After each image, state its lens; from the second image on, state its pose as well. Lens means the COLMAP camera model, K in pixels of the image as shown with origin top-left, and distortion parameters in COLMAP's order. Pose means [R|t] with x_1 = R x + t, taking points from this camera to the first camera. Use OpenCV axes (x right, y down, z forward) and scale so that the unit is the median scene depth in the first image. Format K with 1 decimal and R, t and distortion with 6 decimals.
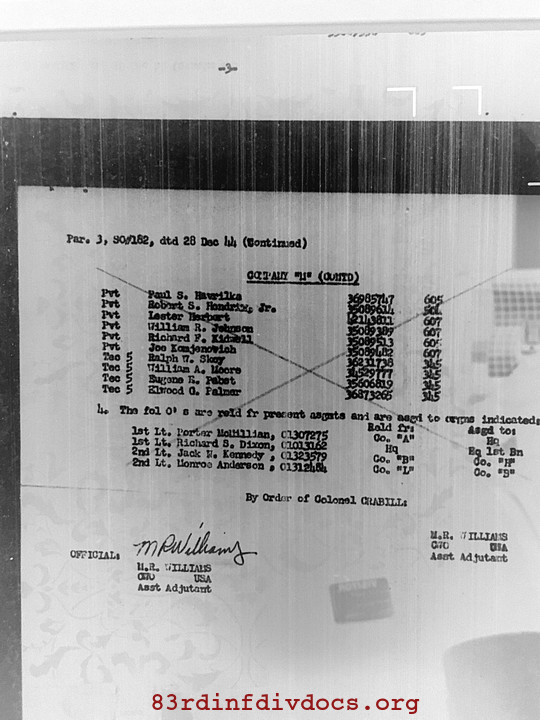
lens RADIAL K [[607.0, 0, 271.9], [0, 607.0, 367.4], [0, 0, 1]] dist [0.065887, -0.093917]
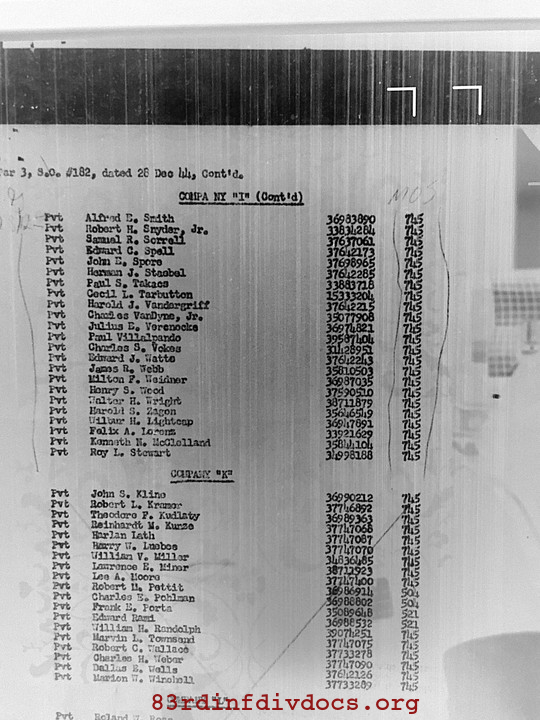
lens RADIAL K [[607.0, 0, 268.6], [0, 607.0, 353.6], [0, 0, 1]] dist [0.065887, -0.093917]
pose [[0.999975, -0.003169, -0.006361, 0.002689], [0.003109, 0.999952, -0.009343, -1.357804], [0.006390, 0.009323, 0.999936, -0.087541]]
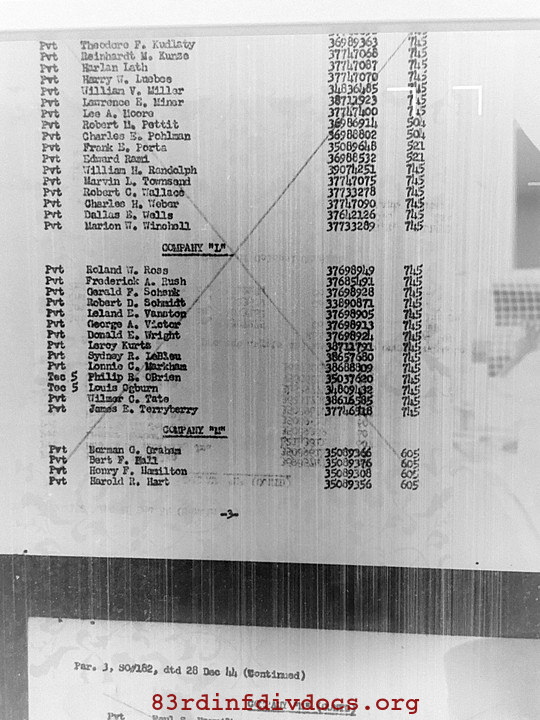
lens RADIAL K [[607.0, 0, 269.9], [0, 607.0, 360.9], [0, 0, 1]] dist [0.065887, -0.093917]
pose [[0.999993, -0.000827, -0.003724, 0.001714], [0.000817, 0.999996, -0.002796, -0.736456], [0.003726, 0.002793, 0.999989, -0.045133]]
